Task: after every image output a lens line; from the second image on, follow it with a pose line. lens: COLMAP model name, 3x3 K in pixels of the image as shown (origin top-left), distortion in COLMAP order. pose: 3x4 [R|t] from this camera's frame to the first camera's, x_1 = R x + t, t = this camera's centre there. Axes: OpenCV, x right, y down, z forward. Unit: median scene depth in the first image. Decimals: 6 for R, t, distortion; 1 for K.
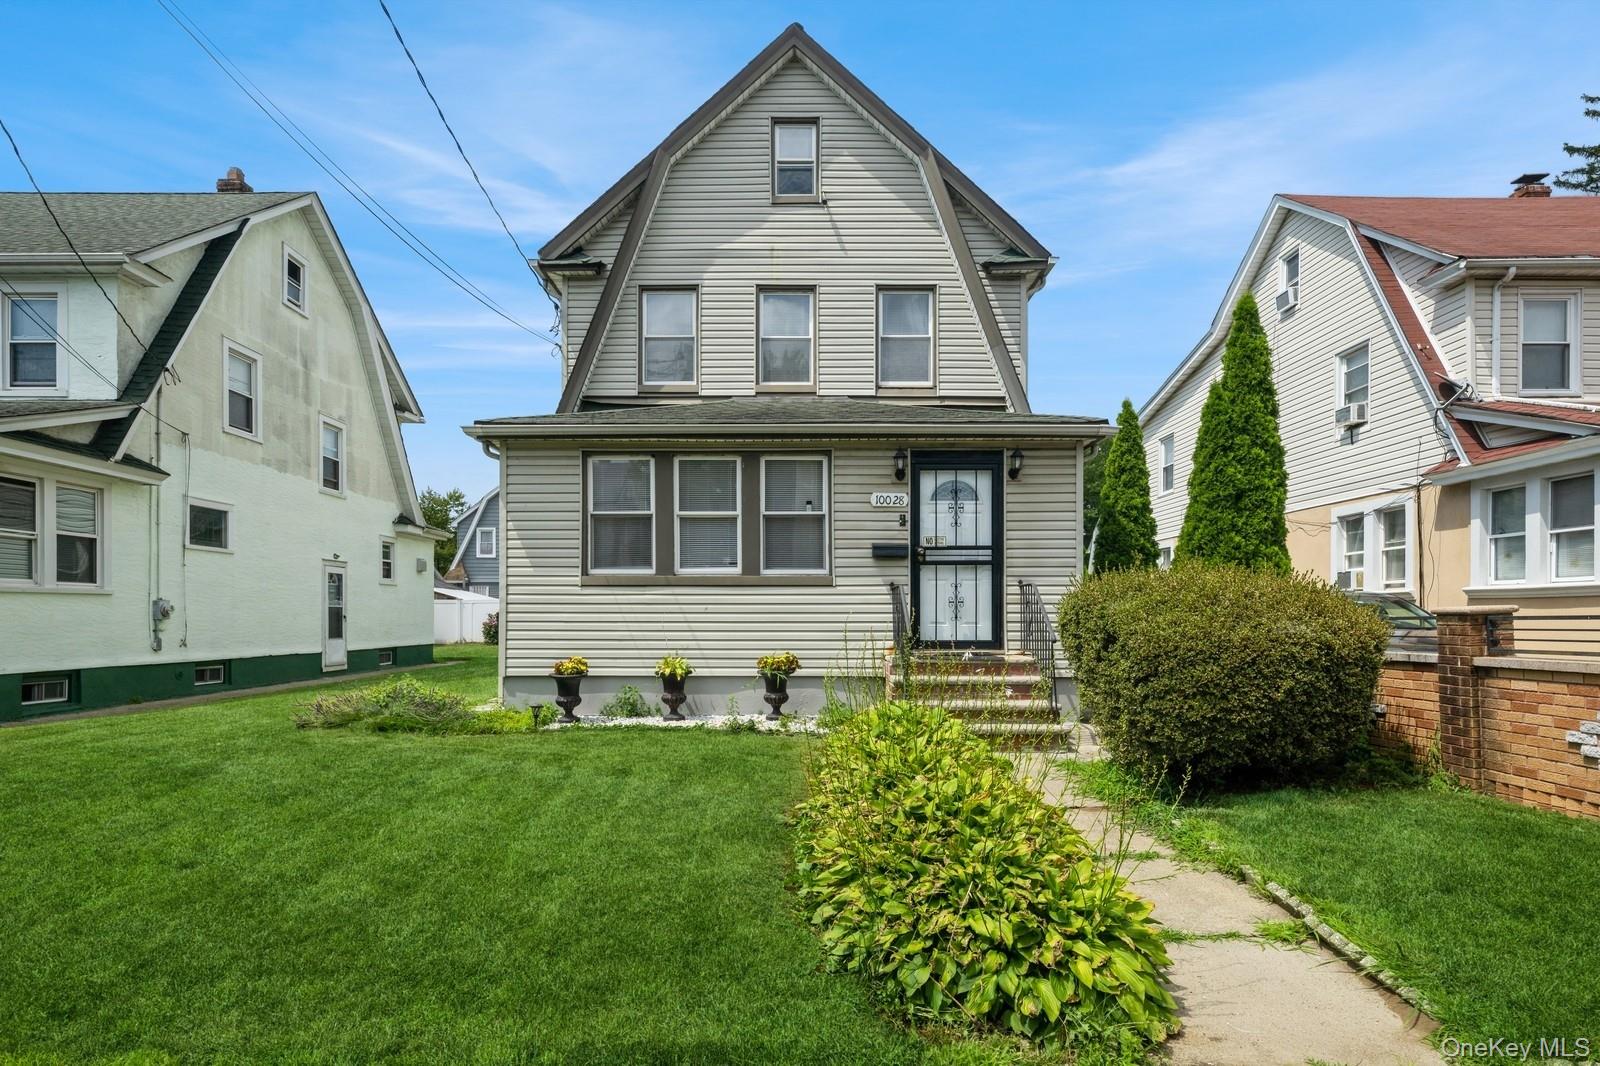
lens RADIAL K [[845.8, 0, 798.2], [0, 845.8, 610.9], [0, 0, 1]] dist [-0.000020, 0.000242]
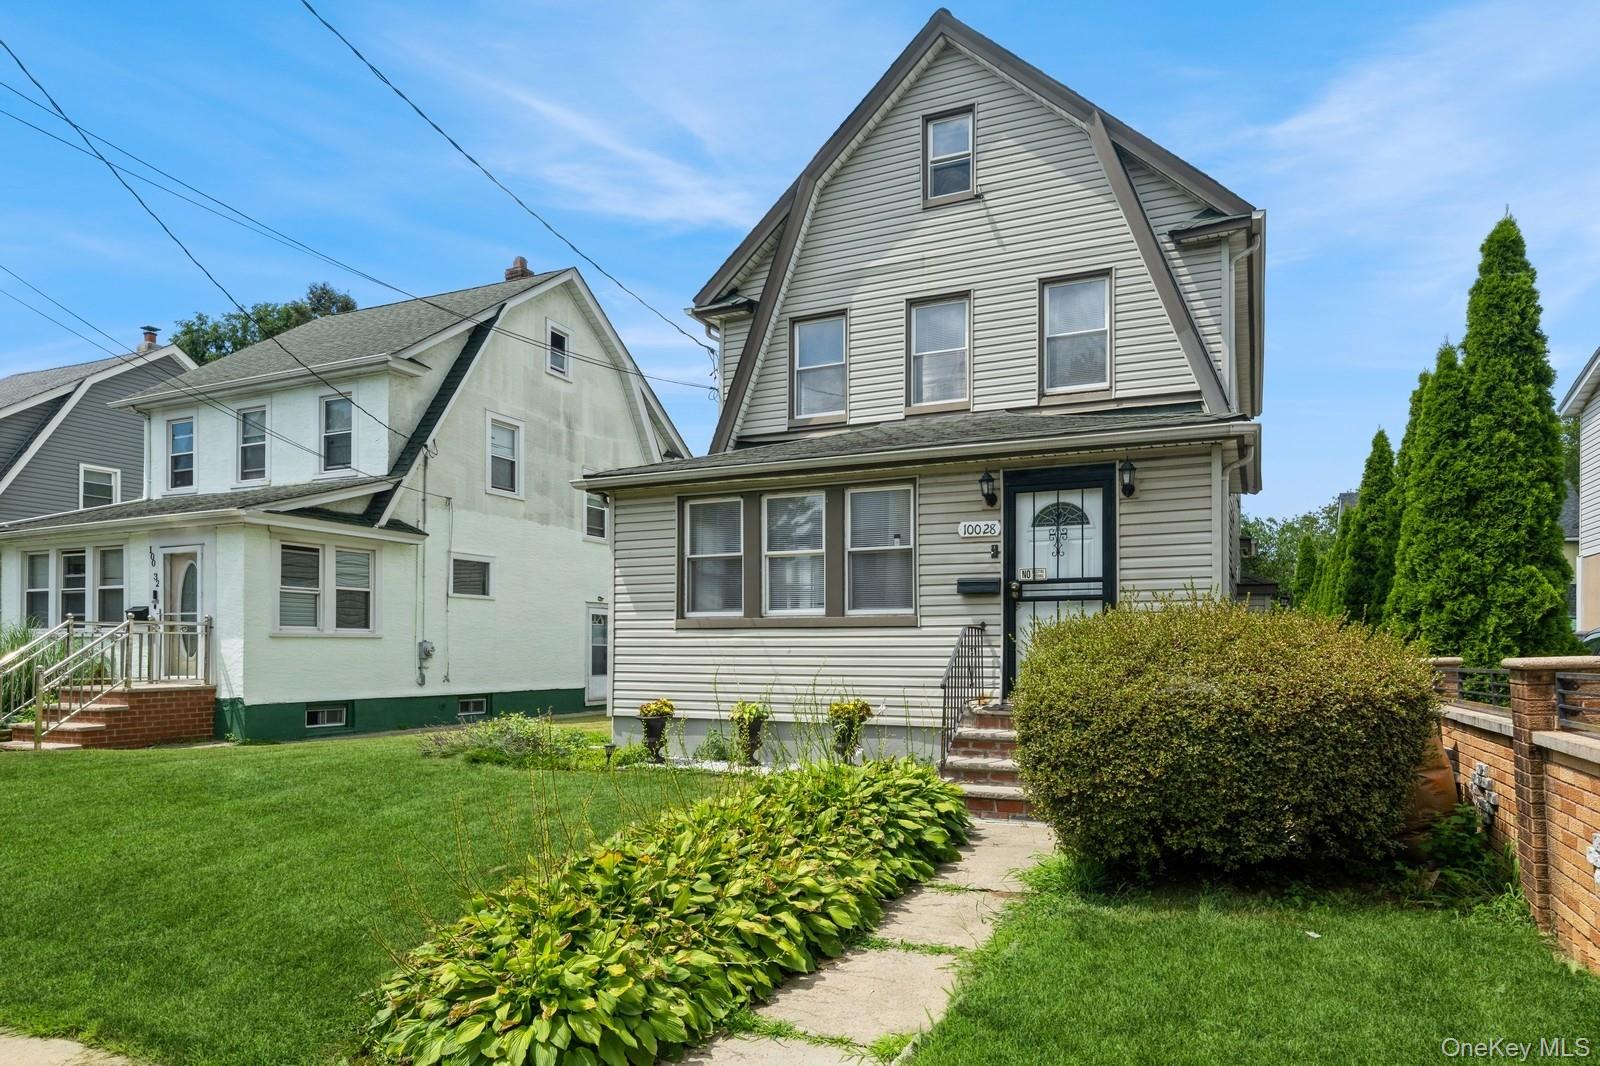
lens RADIAL K [[925.4, 0, 798.8], [0, 925.4, 634.3], [0, 0, 1]] dist [0.000884, -0.000621]
pose [[0.918677, -0.006110, -0.394963, 0.247428], [0.001475, 0.999926, -0.012040, -0.007545], [0.395008, 0.010478, 0.918618, 0.028233]]
